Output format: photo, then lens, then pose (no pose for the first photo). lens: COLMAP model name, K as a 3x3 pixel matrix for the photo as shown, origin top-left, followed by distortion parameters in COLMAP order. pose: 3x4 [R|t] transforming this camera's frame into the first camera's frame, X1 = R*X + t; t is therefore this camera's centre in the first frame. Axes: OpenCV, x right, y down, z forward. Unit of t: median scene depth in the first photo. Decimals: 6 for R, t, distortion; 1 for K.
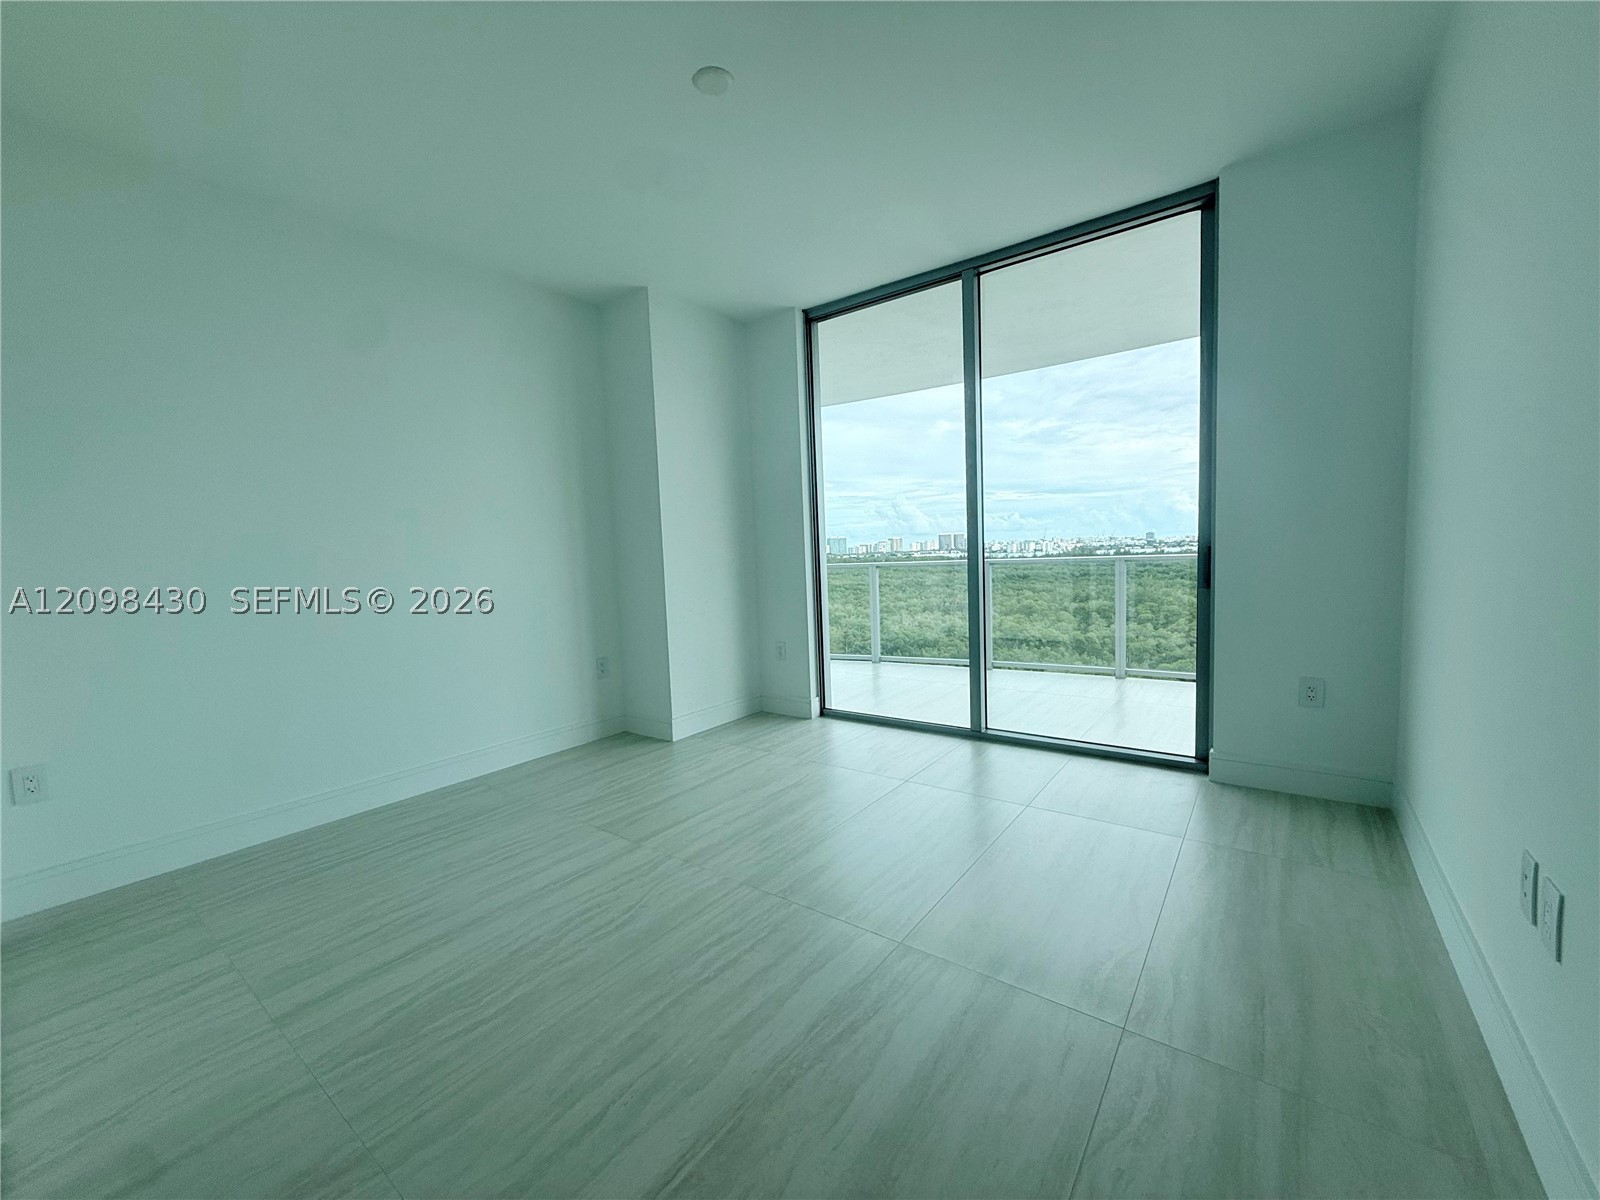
lens RADIAL K [[641.4, 0, 800.0], [0, 641.4, 600.0], [0, 0, 1]] dist [-0.001184, -0.000583]
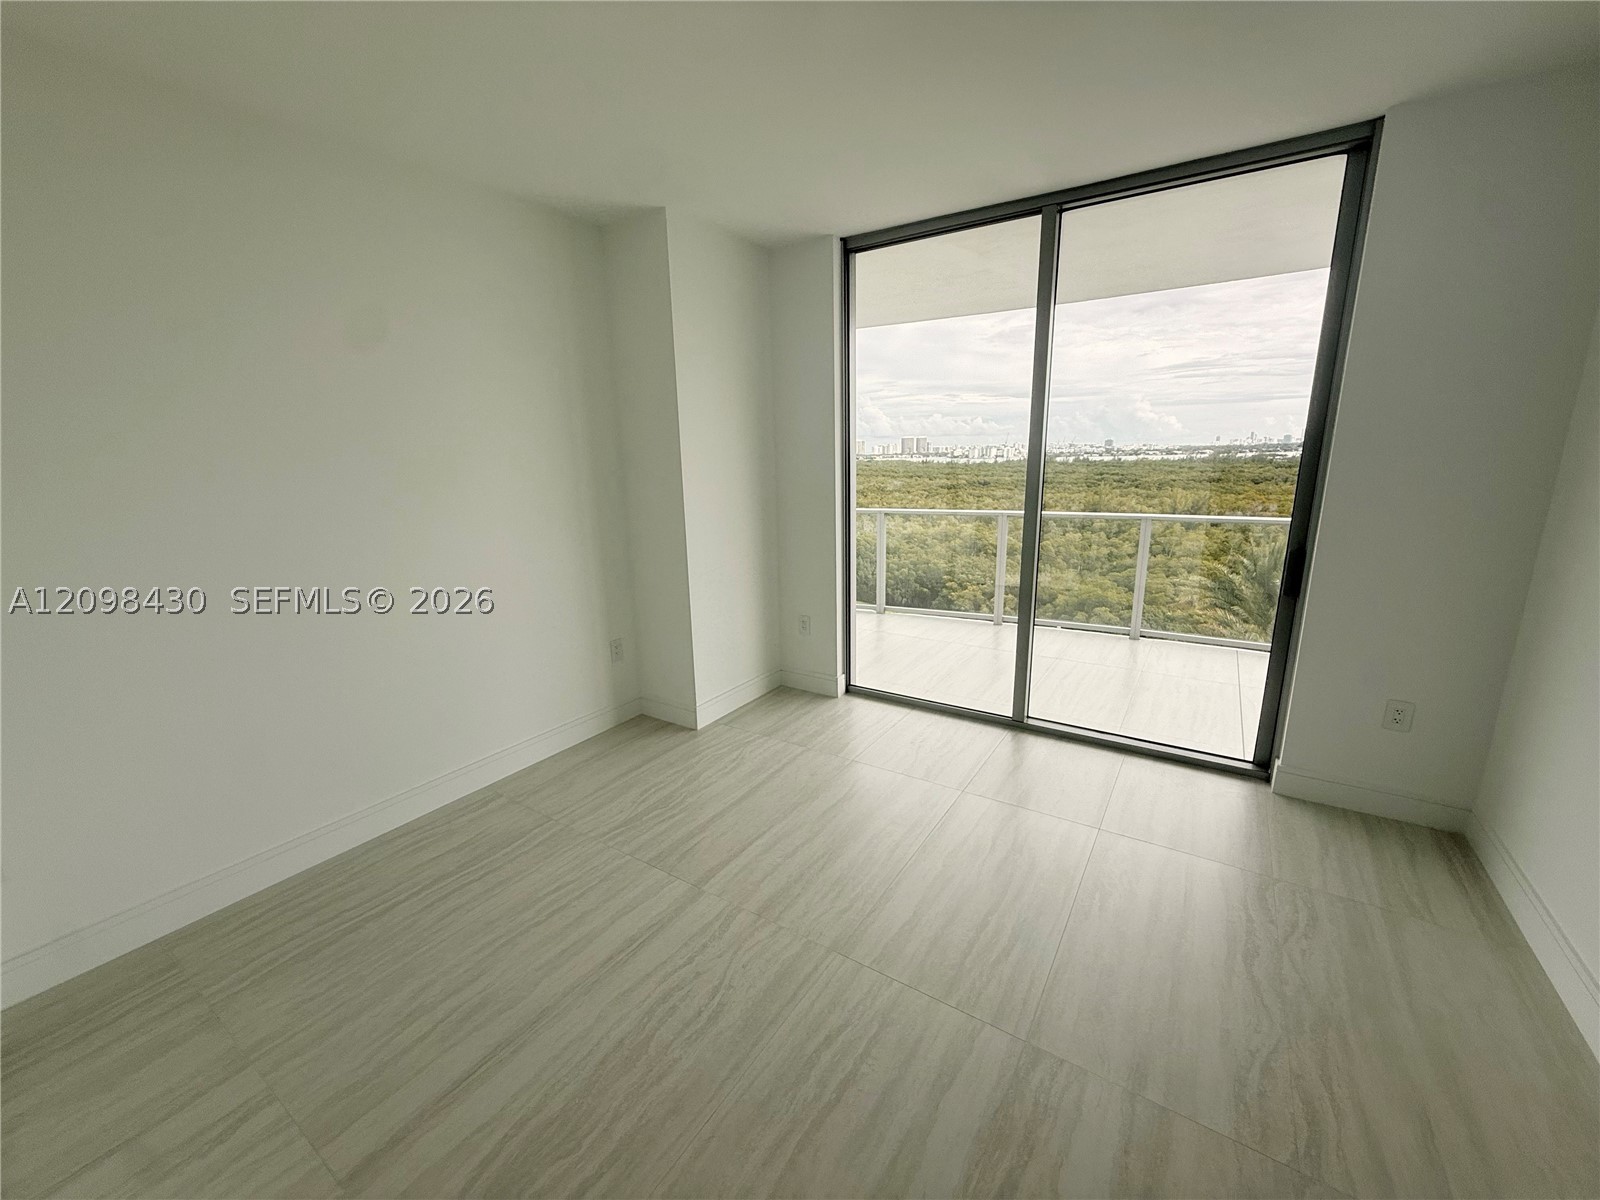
lens RADIAL K [[641.4, 0, 800.0], [0, 641.4, 600.0], [0, 0, 1]] dist [-0.001184, -0.000583]
pose [[0.997931, 0.004351, 0.064144, -0.109814], [-0.013926, 0.988650, 0.149591, -0.109604], [-0.062765, -0.150175, 0.986665, 0.095677]]
